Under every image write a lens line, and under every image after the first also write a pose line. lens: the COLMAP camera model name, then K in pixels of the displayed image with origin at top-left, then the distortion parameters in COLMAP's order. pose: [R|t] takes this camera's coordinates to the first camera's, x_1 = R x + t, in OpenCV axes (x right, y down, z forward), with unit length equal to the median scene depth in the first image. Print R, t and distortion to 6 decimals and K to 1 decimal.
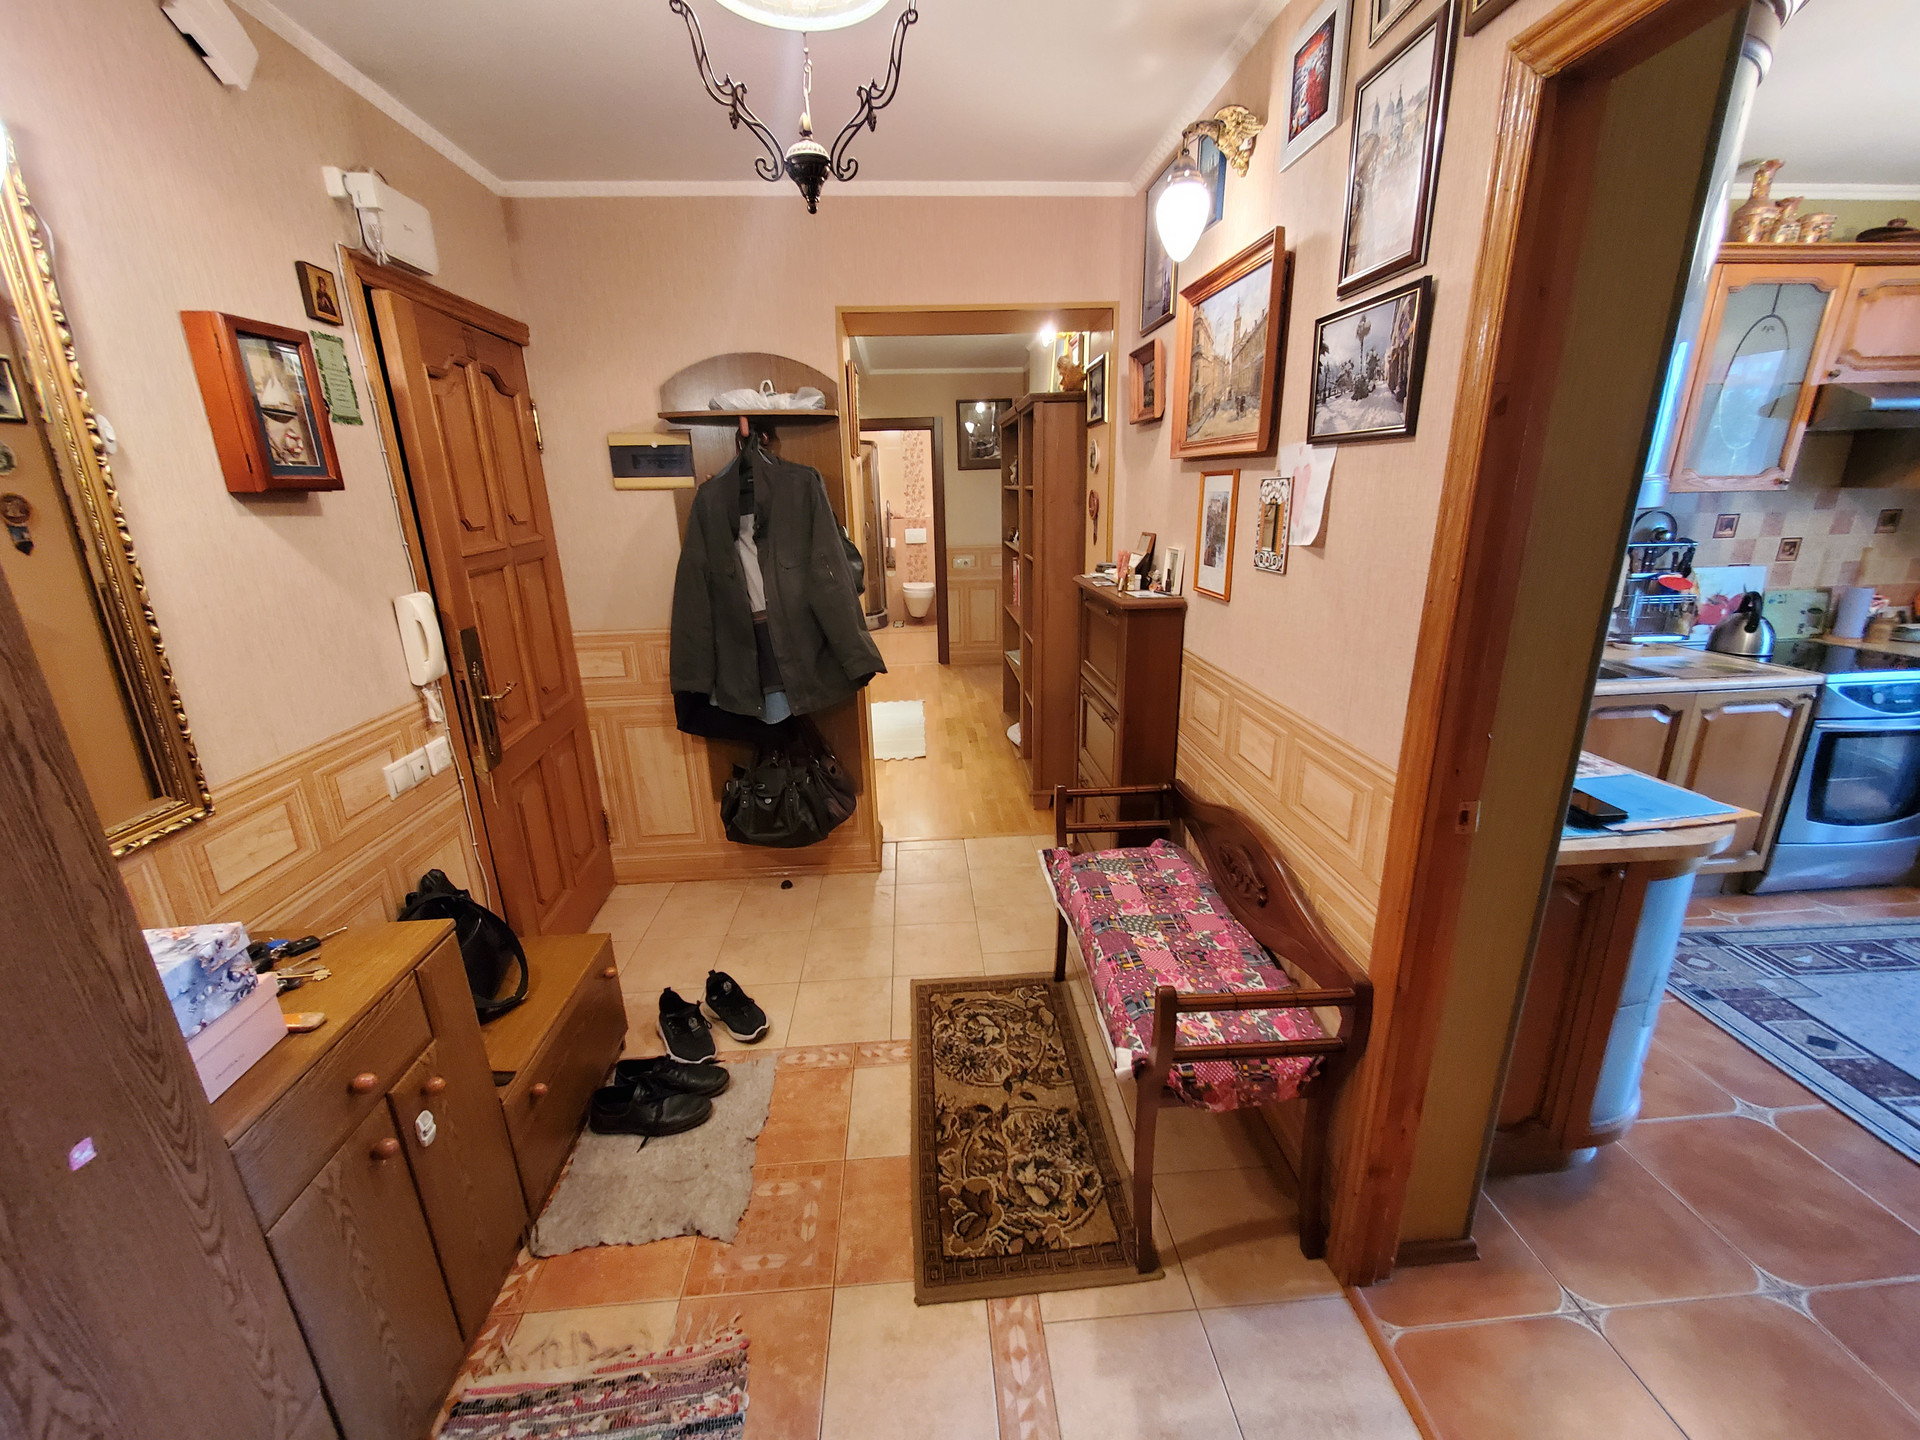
lens RADIAL K [[765.5, 0, 958.6], [0, 765.5, 721.6], [0, 0, 1]] dist [0.001959, -0.001041]
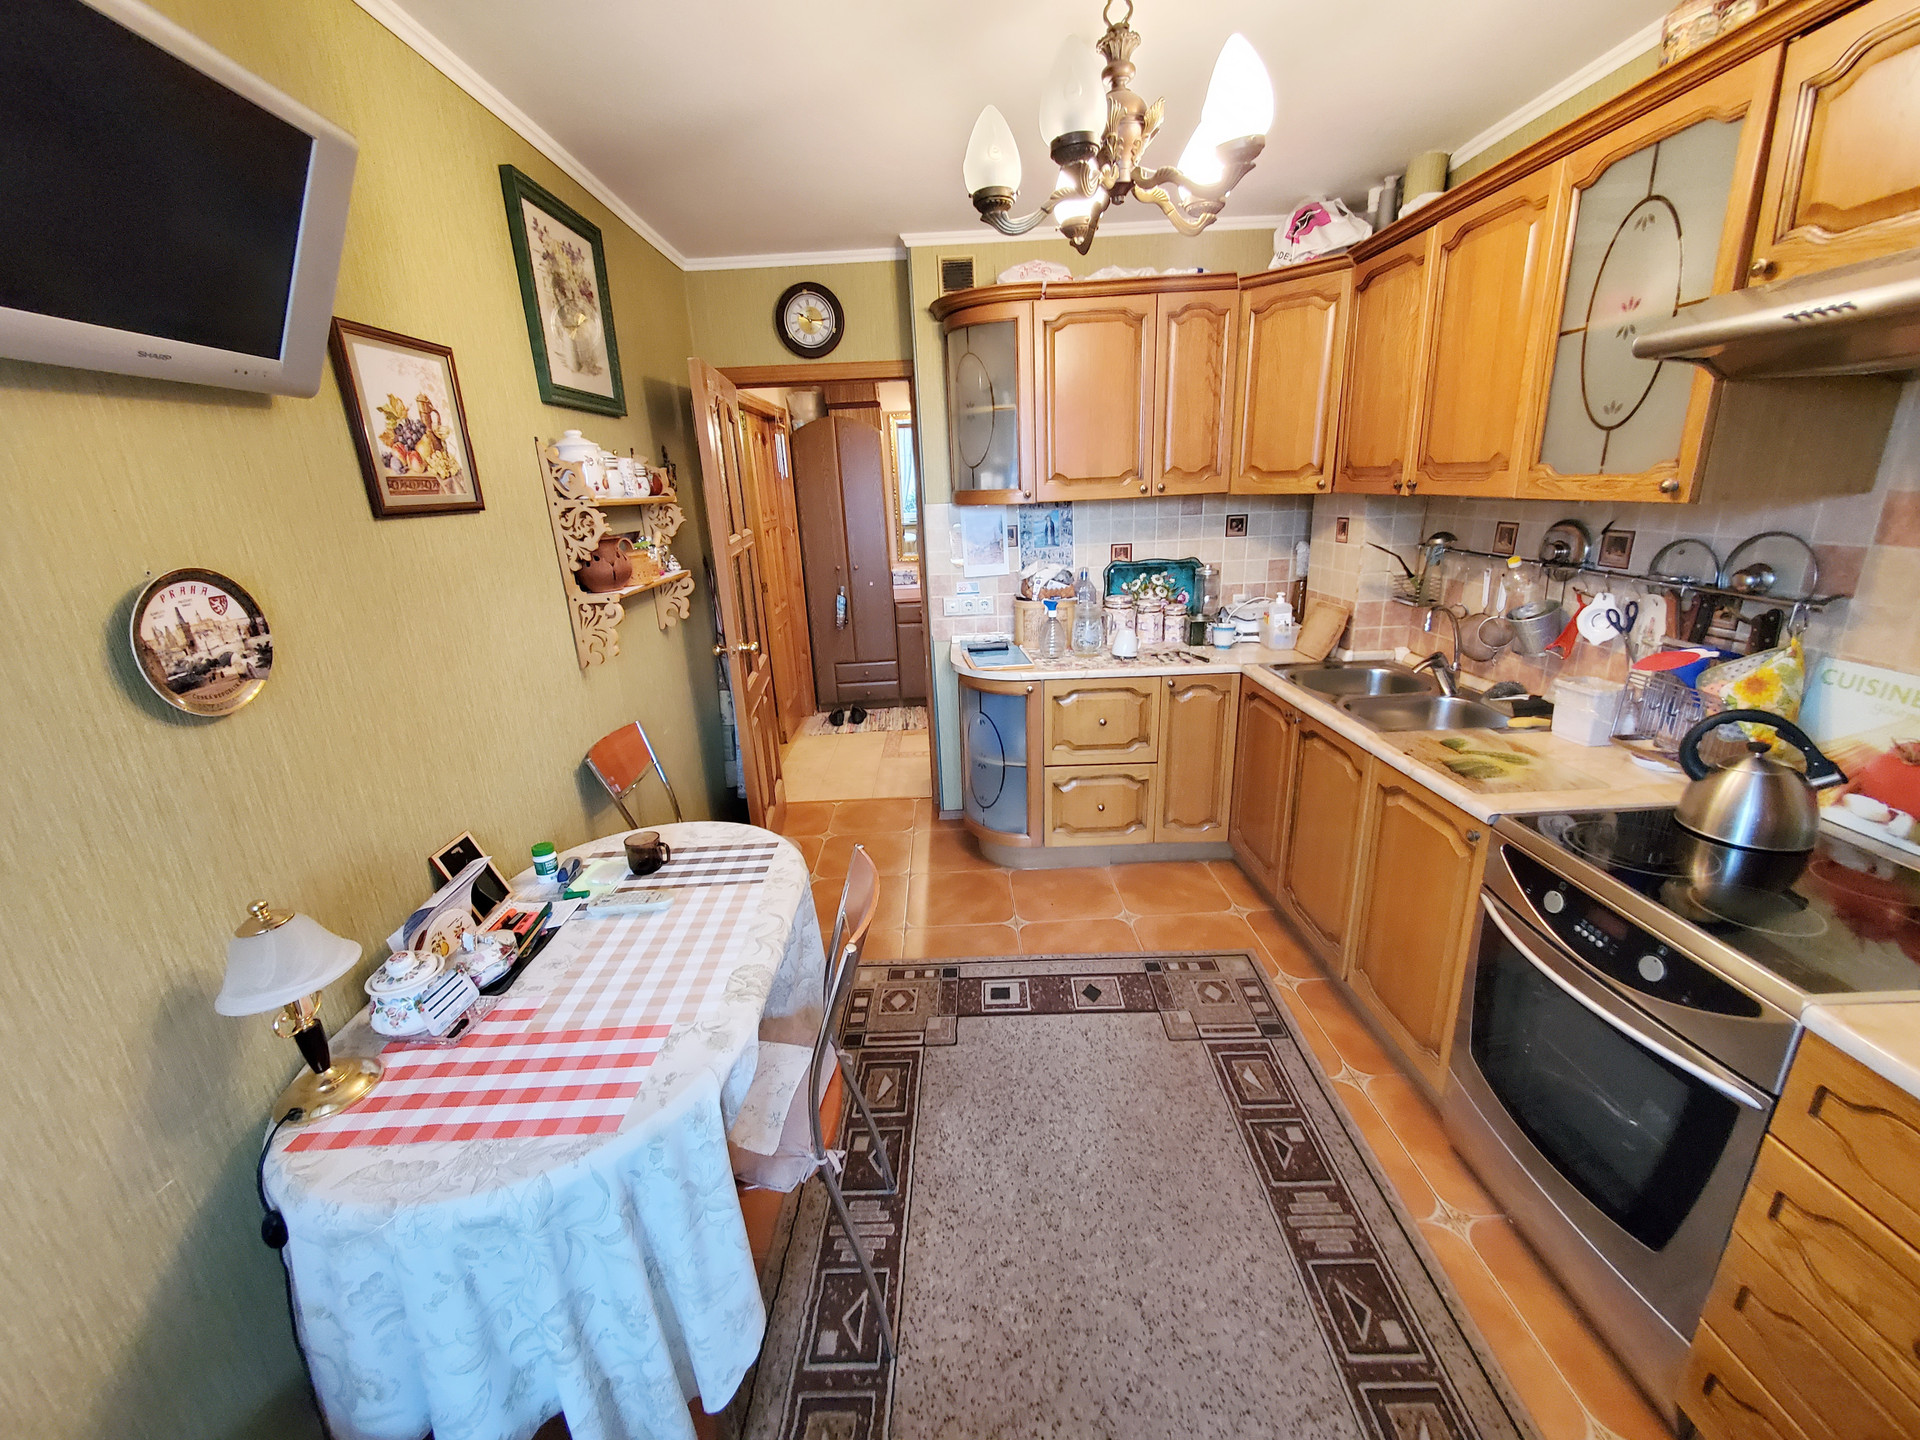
lens RADIAL K [[765.5, 0, 965.8], [0, 765.5, 716.3], [0, 0, 1]] dist [0.001959, -0.001041]
pose [[-0.046143, 0.316859, -0.947349, 1.624331], [-0.249380, 0.914678, 0.318079, -0.208661], [0.967306, 0.250927, 0.036812, 0.529154]]
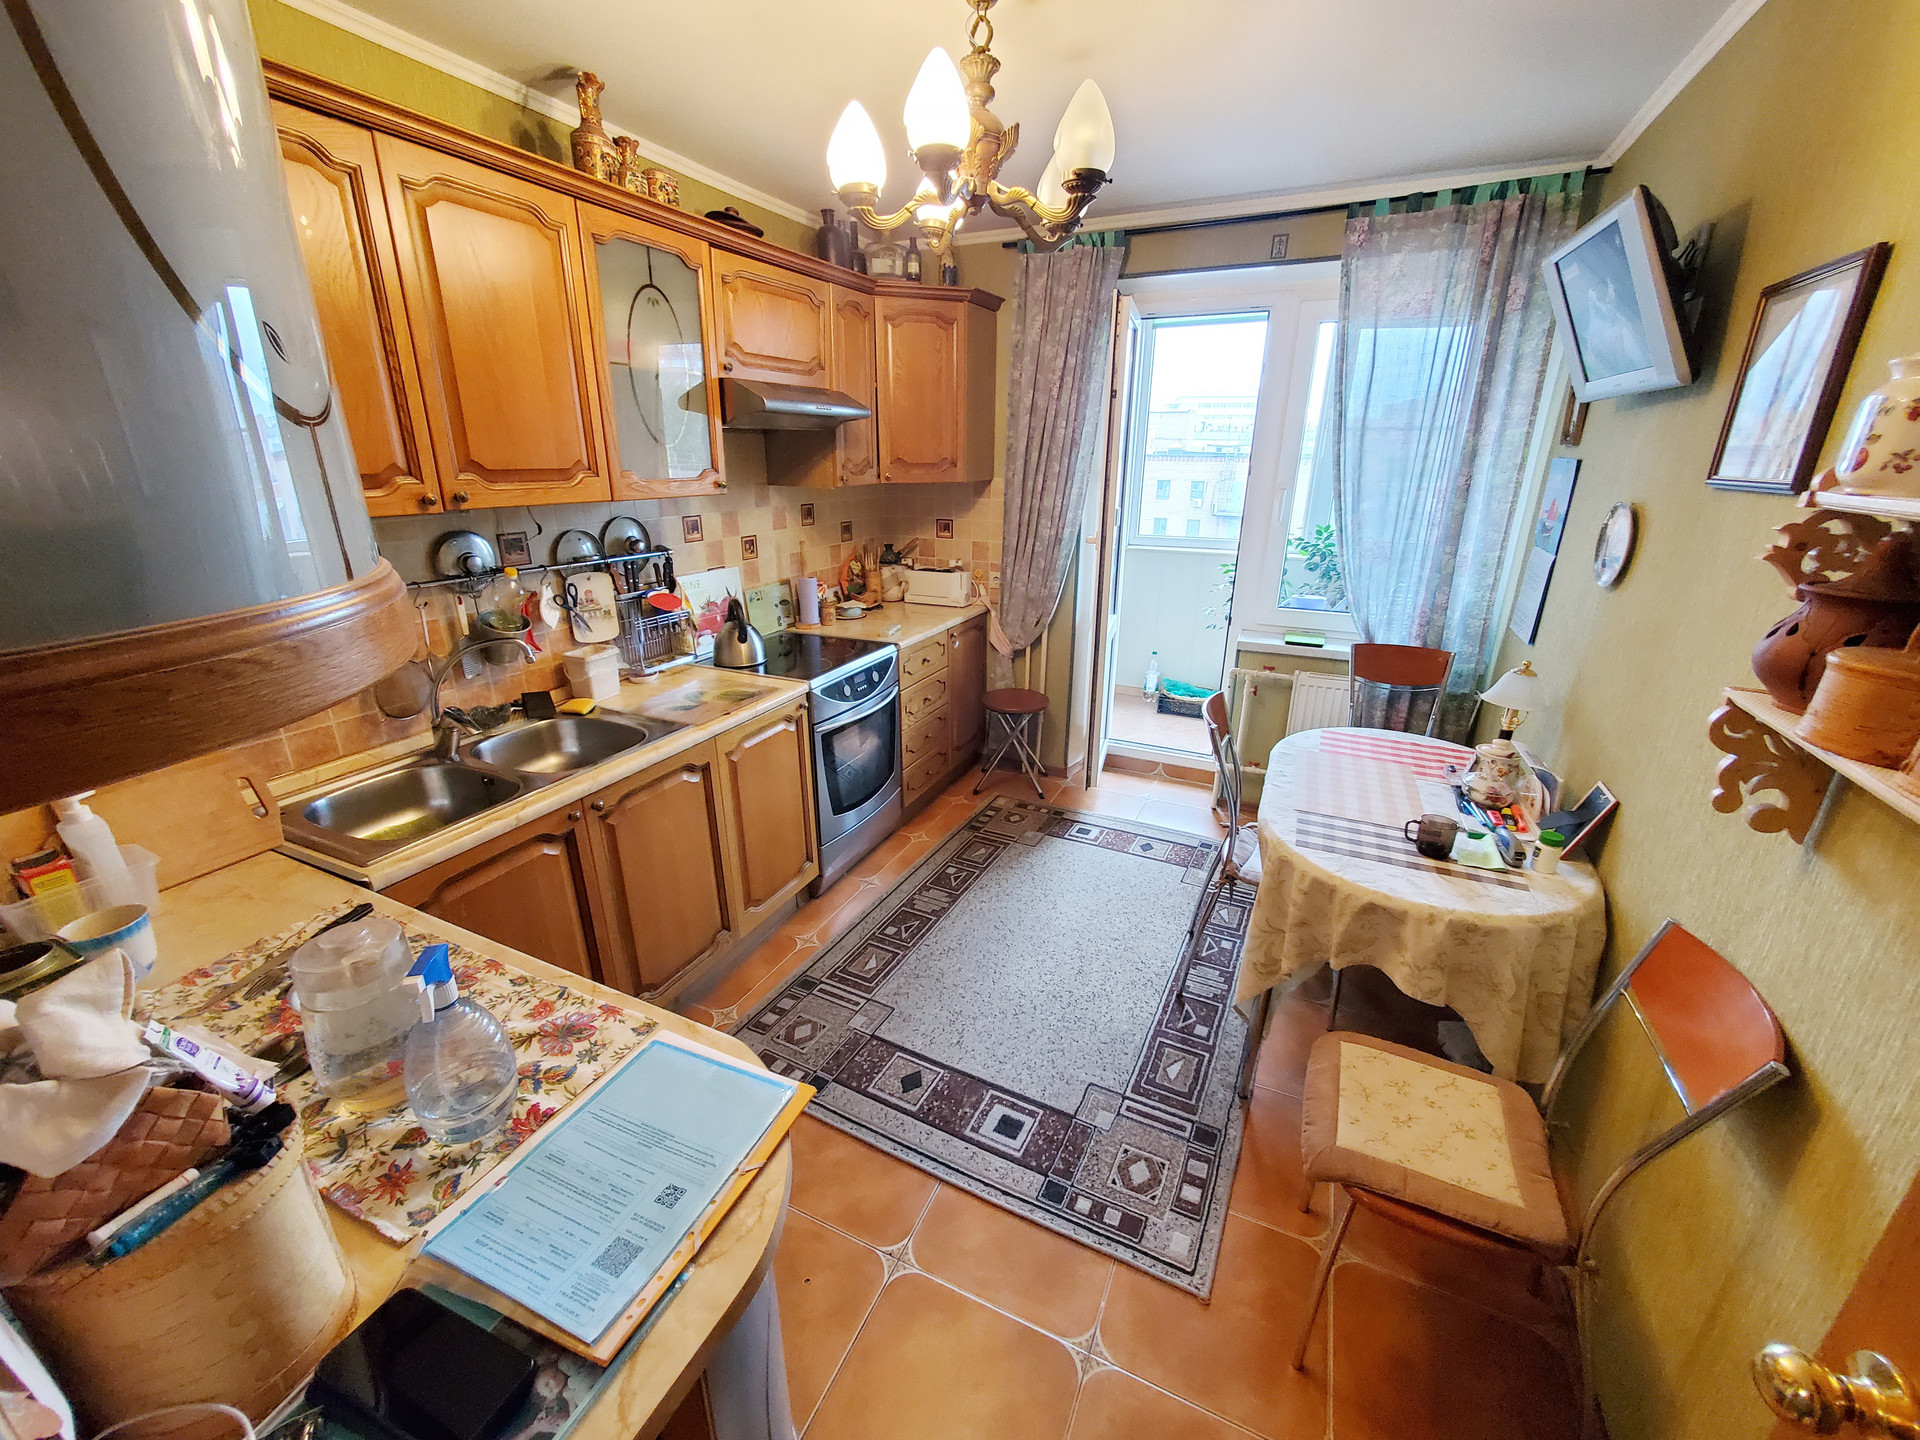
lens RADIAL K [[765.5, 0, 951.4], [0, 765.5, 717.6], [0, 0, 1]] dist [0.001959, -0.001041]
pose [[0.497181, -0.263424, 0.826692, 0.375513], [0.237300, 0.957754, 0.162472, -0.126580], [-0.834566, 0.115396, 0.538687, 0.304651]]
